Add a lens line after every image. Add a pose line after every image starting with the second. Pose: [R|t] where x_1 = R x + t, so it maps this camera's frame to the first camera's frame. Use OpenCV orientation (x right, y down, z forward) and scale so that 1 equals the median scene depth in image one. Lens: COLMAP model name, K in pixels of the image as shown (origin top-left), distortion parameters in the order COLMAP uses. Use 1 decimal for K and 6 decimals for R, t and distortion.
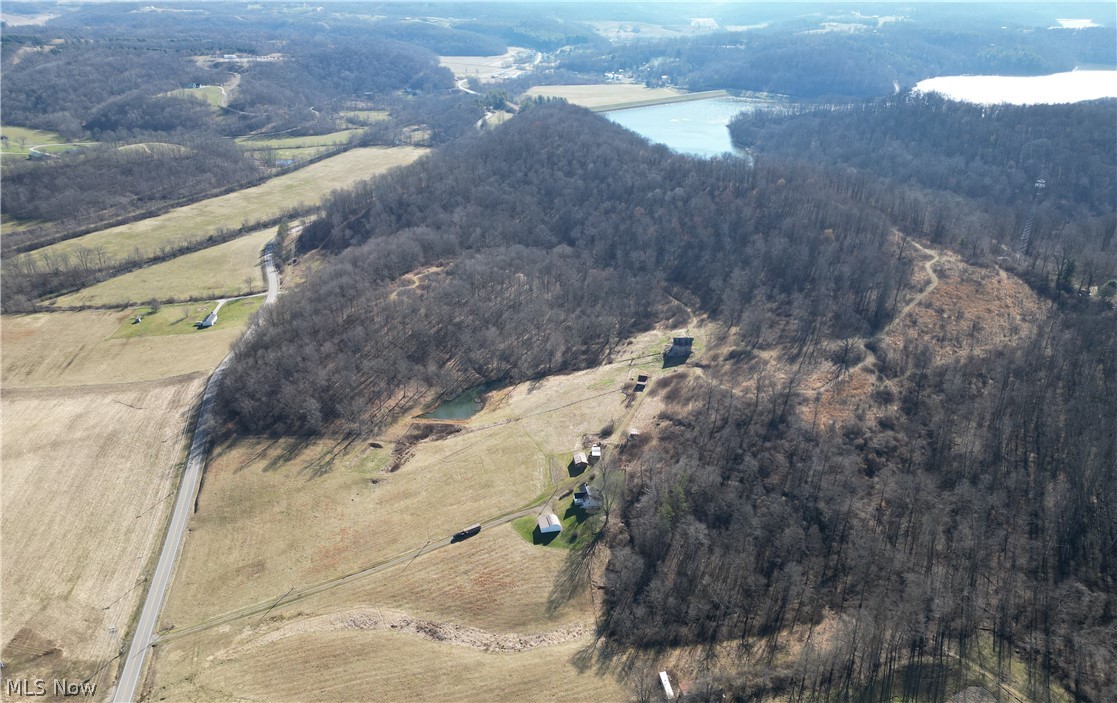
lens RADIAL K [[783.4, 0, 560.9], [0, 783.4, 411.4], [0, 0, 1]] dist [0.082382, -0.077256]
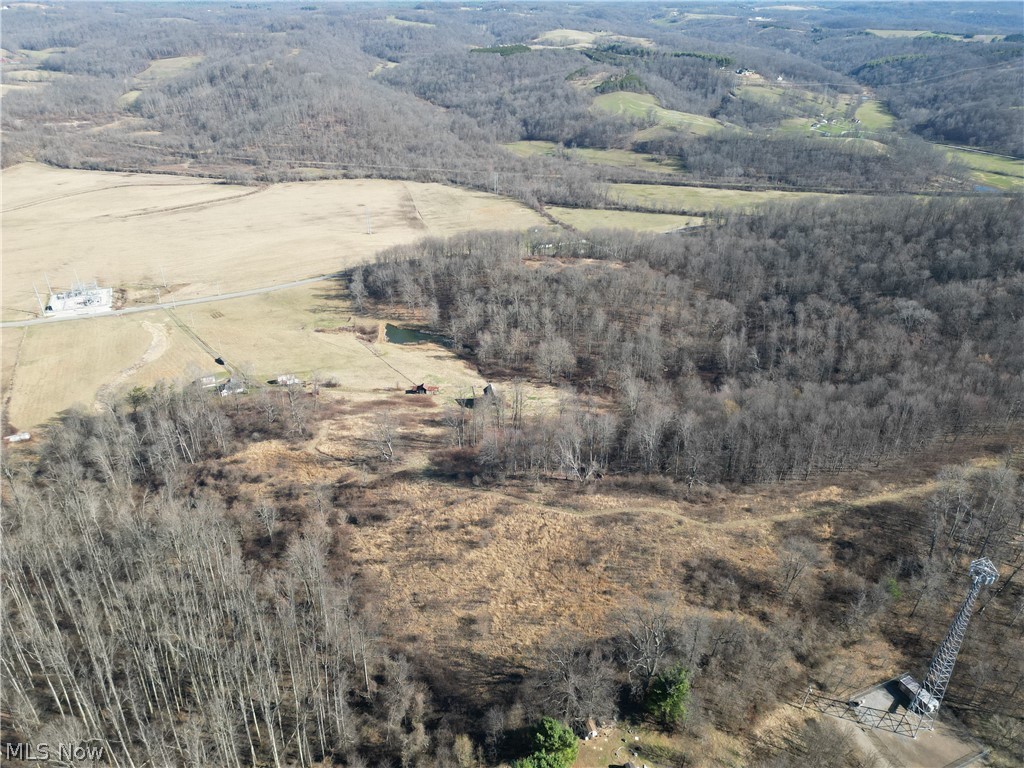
lens RADIAL K [[709.3, 0, 512.0], [0, 709.3, 384.0], [0, 0, 1]] dist [0.074591, -0.065905]
pose [[0.182343, 0.472314, -0.862363, 0.832392], [-0.471162, 0.811783, 0.344986, -0.378971], [0.862993, 0.343407, 0.370560, 0.722250]]
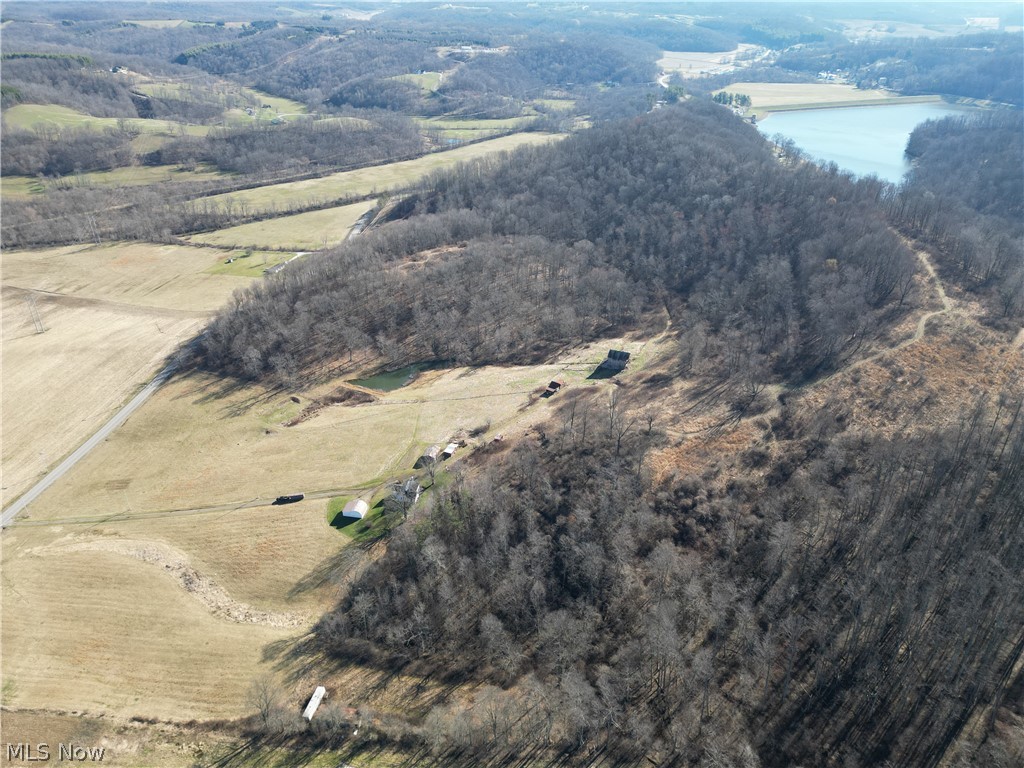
lens RADIAL K [[709.3, 0, 512.0], [0, 709.3, 384.0], [0, 0, 1]] dist [0.074591, -0.065905]
pose [[0.924416, 0.186290, -0.332794, 0.330693], [-0.181733, 0.982315, 0.045068, -0.069703], [0.335304, 0.018818, 0.941922, 0.136373]]
